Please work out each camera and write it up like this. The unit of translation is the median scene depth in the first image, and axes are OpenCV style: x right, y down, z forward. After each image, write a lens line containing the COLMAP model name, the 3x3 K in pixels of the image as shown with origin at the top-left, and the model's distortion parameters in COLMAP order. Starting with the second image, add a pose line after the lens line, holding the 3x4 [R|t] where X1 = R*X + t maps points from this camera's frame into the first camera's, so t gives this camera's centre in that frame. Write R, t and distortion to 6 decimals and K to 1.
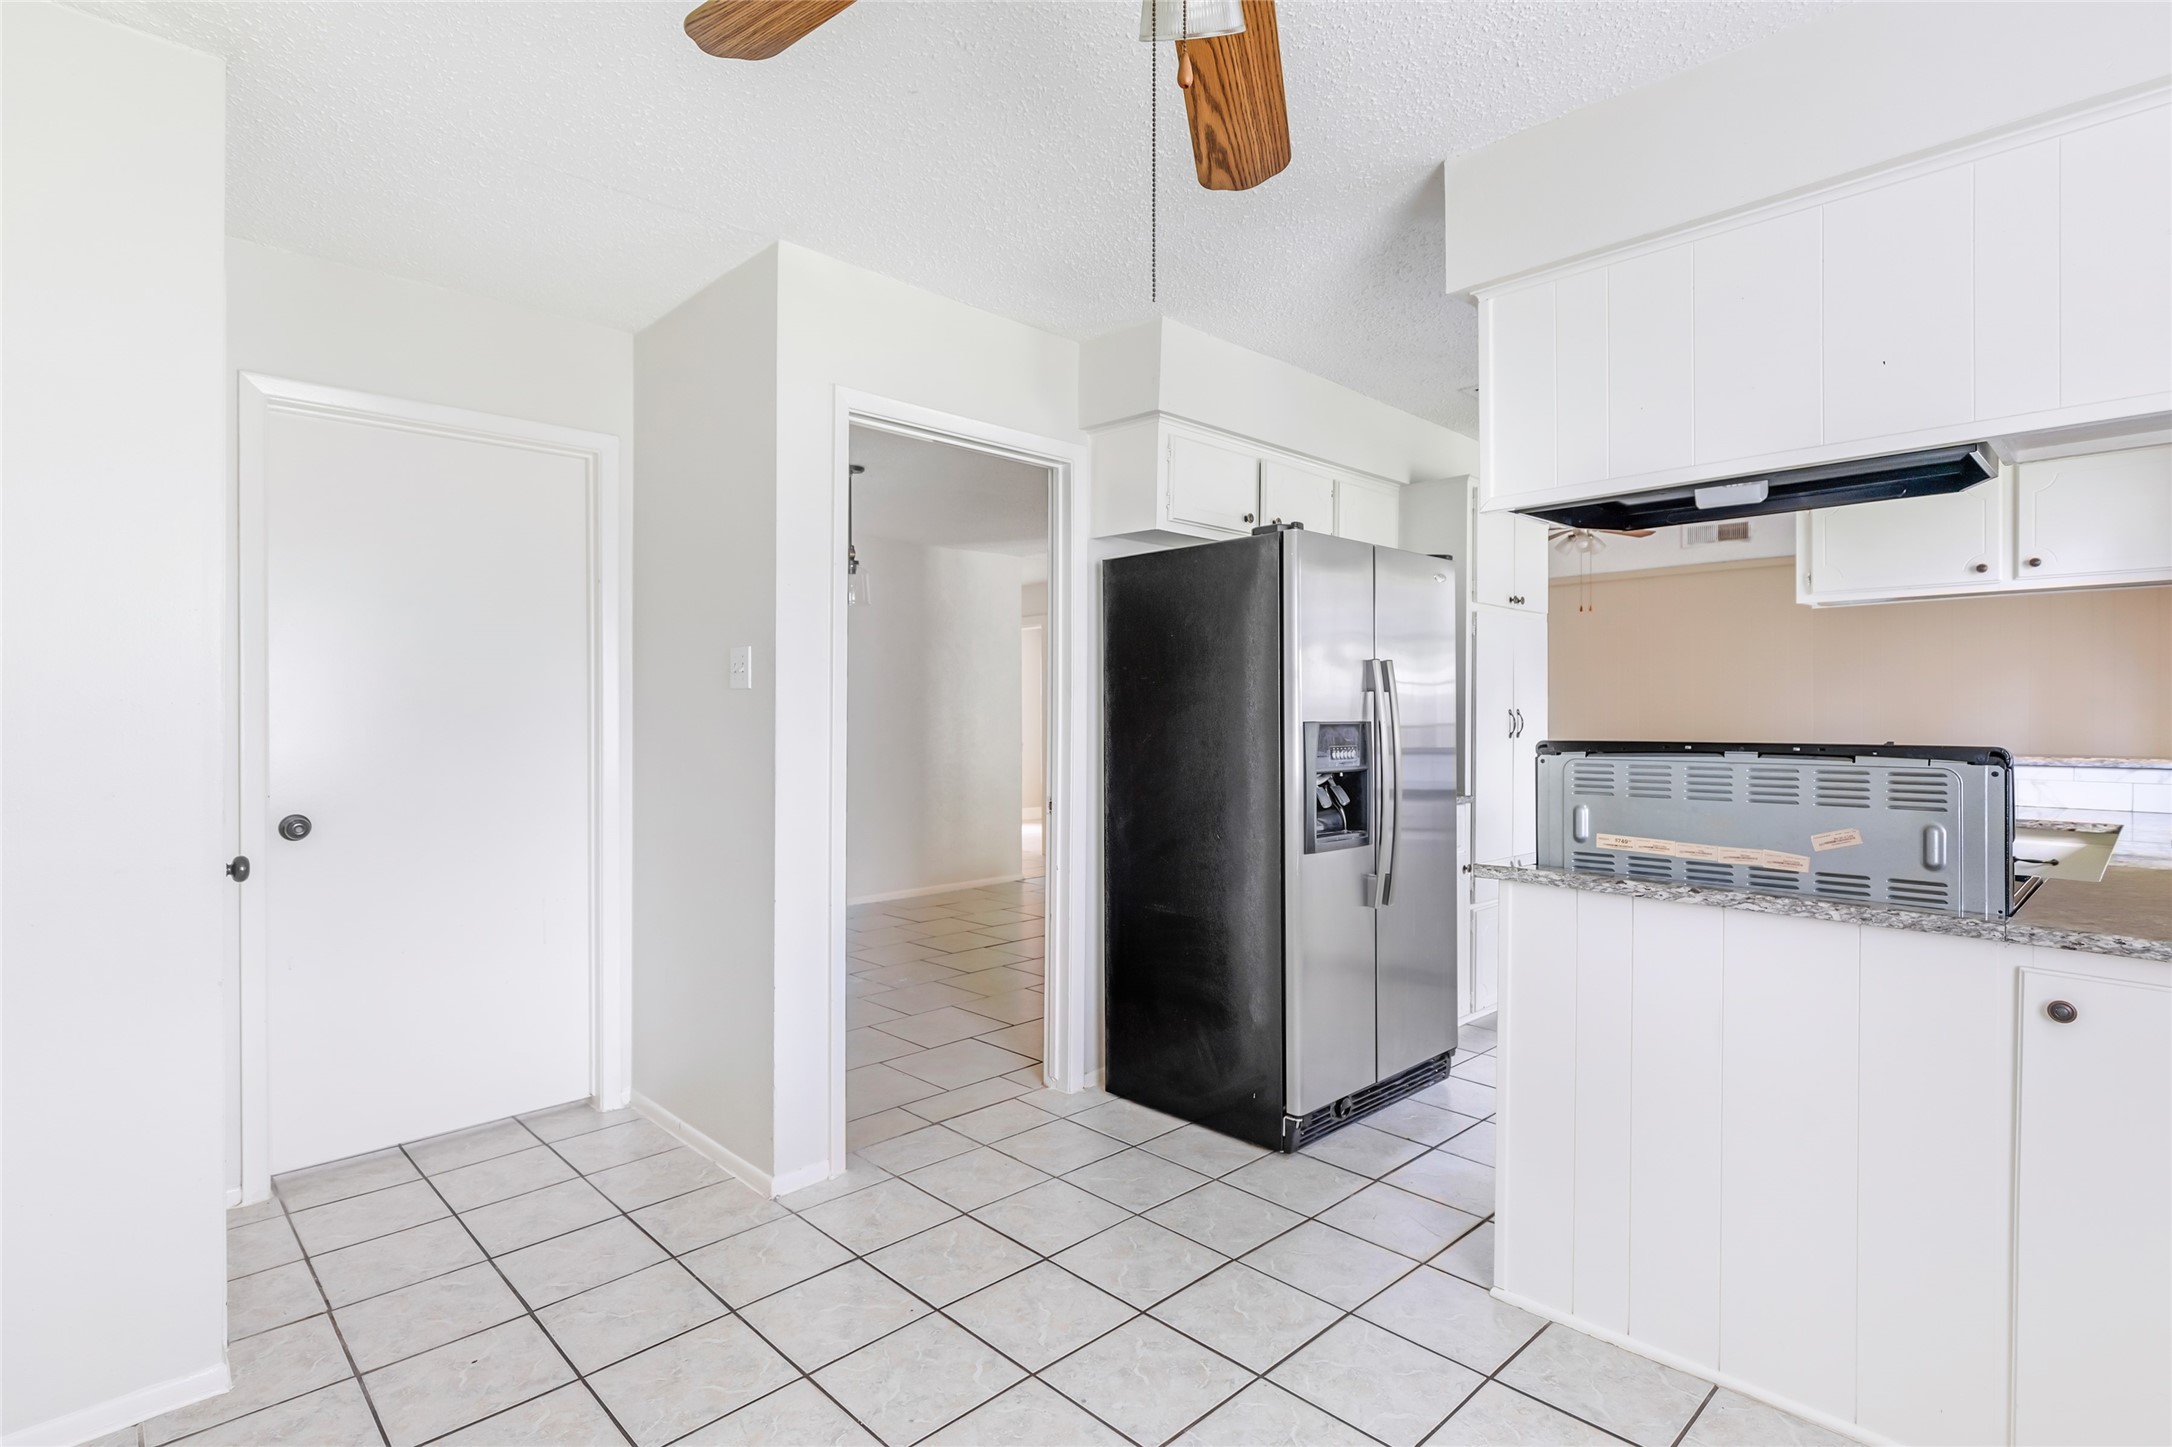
lens RADIAL K [[1050.1, 0, 1086.3], [0, 1050.1, 720.5], [0, 0, 1]] dist [-0.004051, -0.000126]
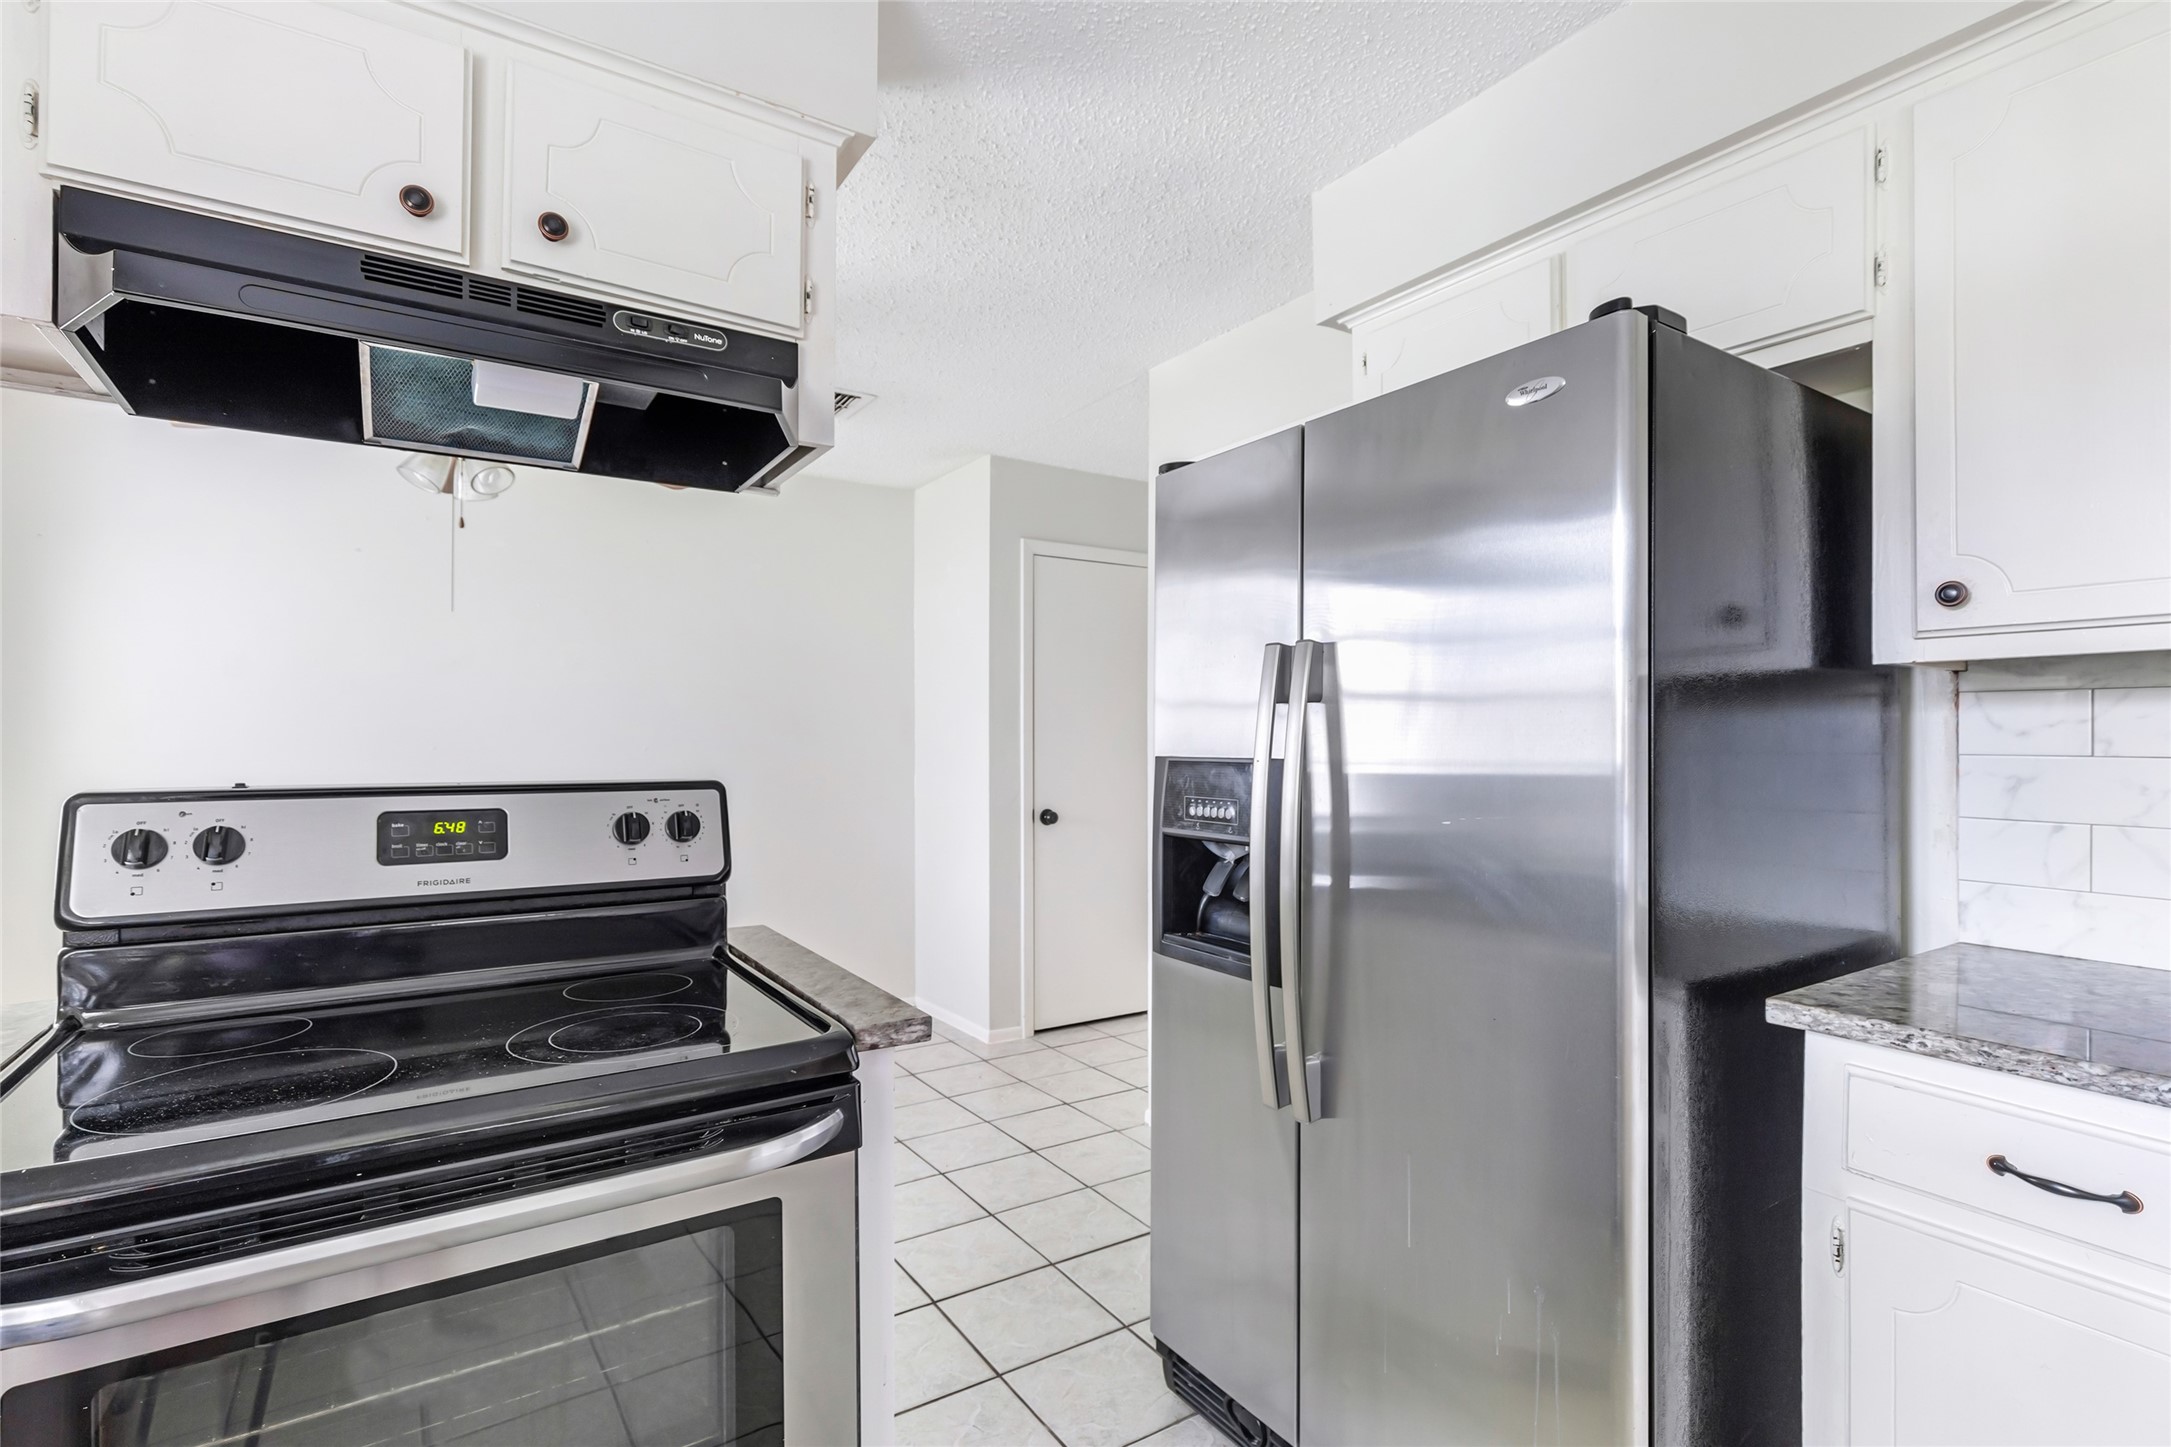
lens RADIAL K [[1025.1, 0, 1084.9], [0, 1025.1, 715.9], [0, 0, 1]] dist [-0.009563, 0.000029]
pose [[-0.177078, -0.016521, -0.984058, 0.842988], [-0.011449, 0.999826, -0.014725, -0.013225], [0.984130, 0.008659, -0.177237, 1.035575]]
